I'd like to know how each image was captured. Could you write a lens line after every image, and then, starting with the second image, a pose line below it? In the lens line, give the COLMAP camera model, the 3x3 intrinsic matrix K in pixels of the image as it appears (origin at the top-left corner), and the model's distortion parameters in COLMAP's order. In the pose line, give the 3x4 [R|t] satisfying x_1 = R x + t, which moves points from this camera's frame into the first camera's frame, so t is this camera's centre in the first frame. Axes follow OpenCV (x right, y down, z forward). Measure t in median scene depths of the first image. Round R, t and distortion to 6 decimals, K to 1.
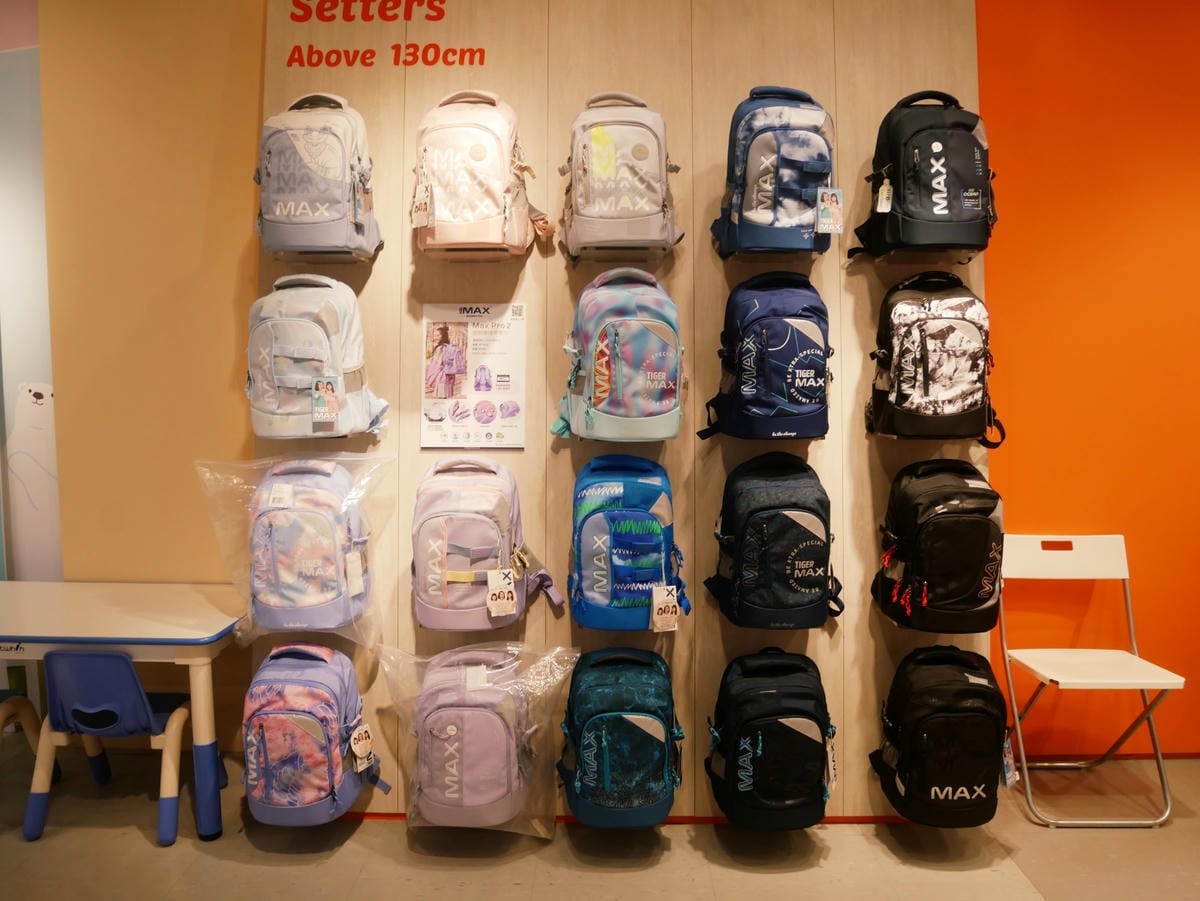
lens RADIAL K [[857.3, 0, 600.4], [0, 857.3, 450.3], [0, 0, 1]] dist [-0.055348, 0.007947]
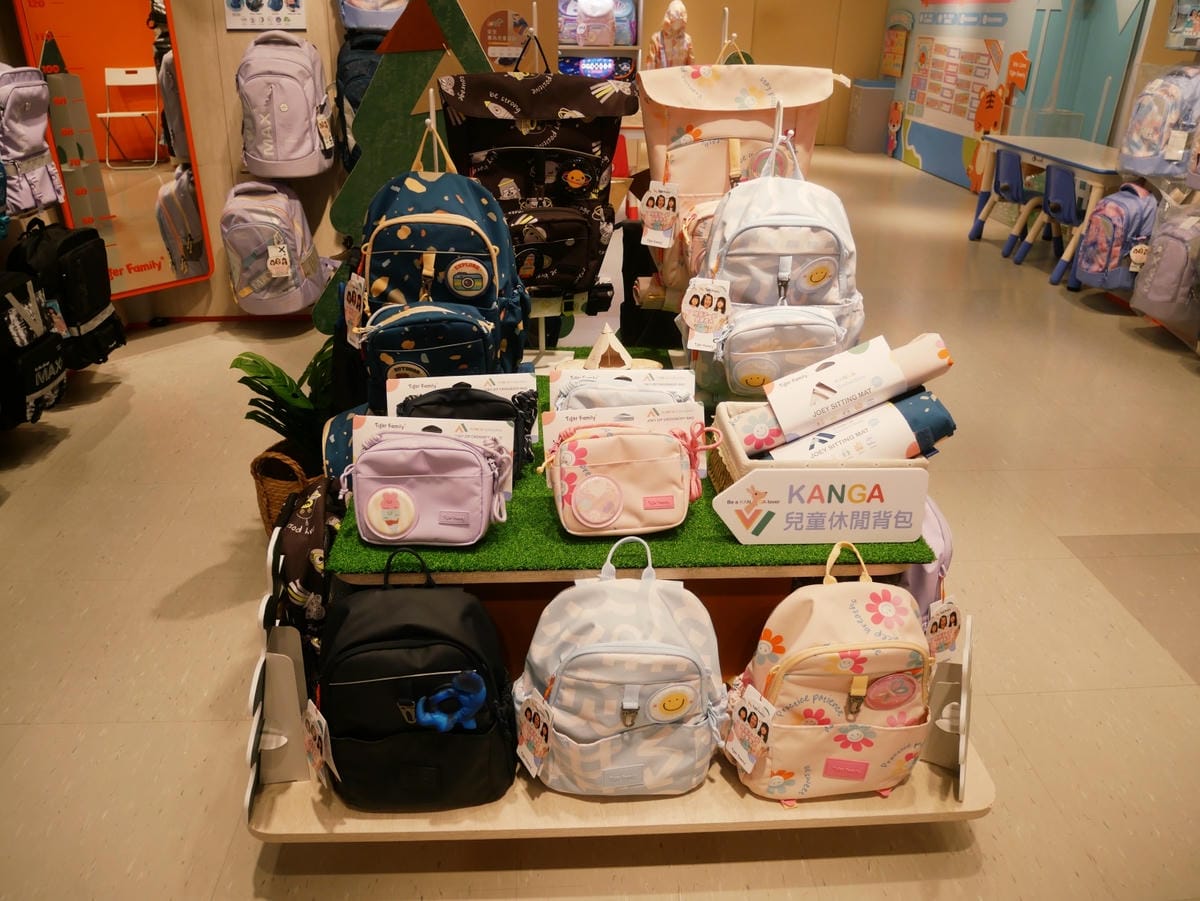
lens RADIAL K [[857.3, 0, 598.3], [0, 857.3, 450.5], [0, 0, 1]] dist [-0.055348, 0.007947]
pose [[0.094827, 0.466940, -0.879190, 1.254534], [-0.104718, 0.882949, 0.457642, 0.054440], [0.989971, 0.048671, 0.132624, -0.229113]]
